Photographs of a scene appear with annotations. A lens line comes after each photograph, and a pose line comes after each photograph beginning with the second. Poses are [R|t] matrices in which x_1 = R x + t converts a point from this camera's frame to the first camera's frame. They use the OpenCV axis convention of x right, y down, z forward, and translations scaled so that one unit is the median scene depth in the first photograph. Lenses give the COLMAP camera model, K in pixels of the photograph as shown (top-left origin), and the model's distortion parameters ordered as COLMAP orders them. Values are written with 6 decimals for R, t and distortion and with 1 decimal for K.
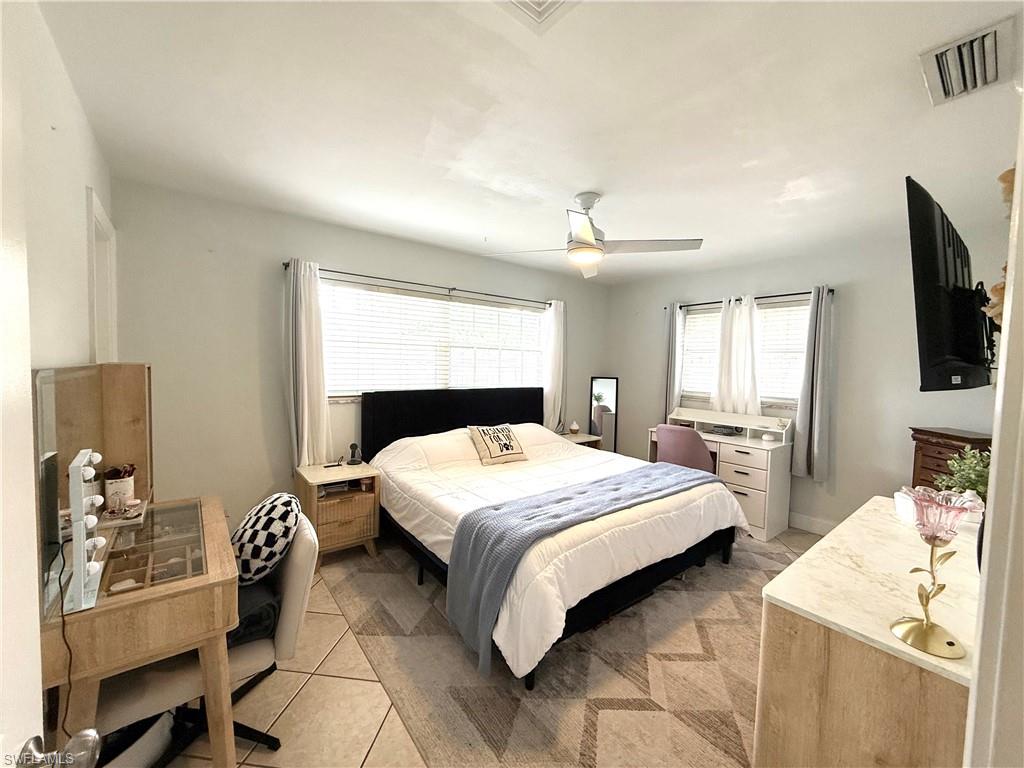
lens RADIAL K [[408.6, 0, 515.2], [0, 408.6, 383.6], [0, 0, 1]] dist [-0.001734, -0.000089]
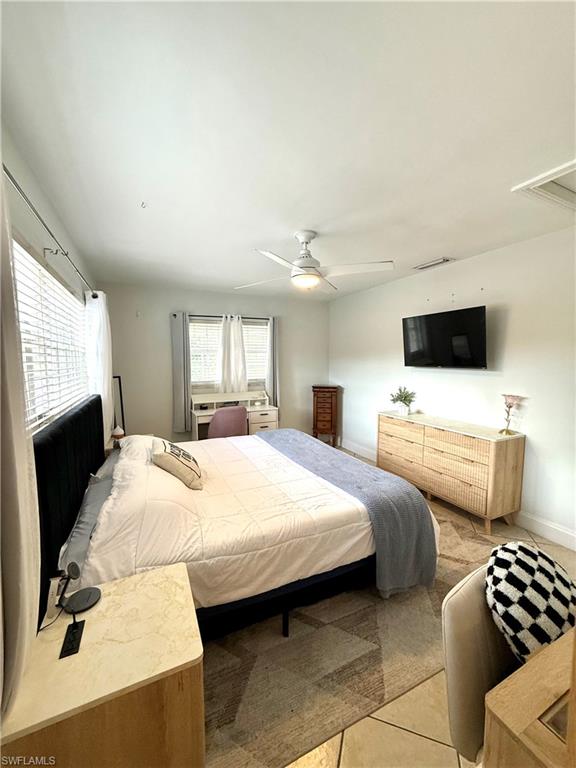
lens RADIAL K [[306.5, 0, 289.7], [0, 306.5, 382.4], [0, 0, 1]] dist [-0.001734, -0.000089]
pose [[0.229973, -0.103406, 0.967688, -0.537603], [0.063819, 0.993801, 0.091029, -0.057577], [-0.971102, 0.040823, 0.235147, 0.561673]]
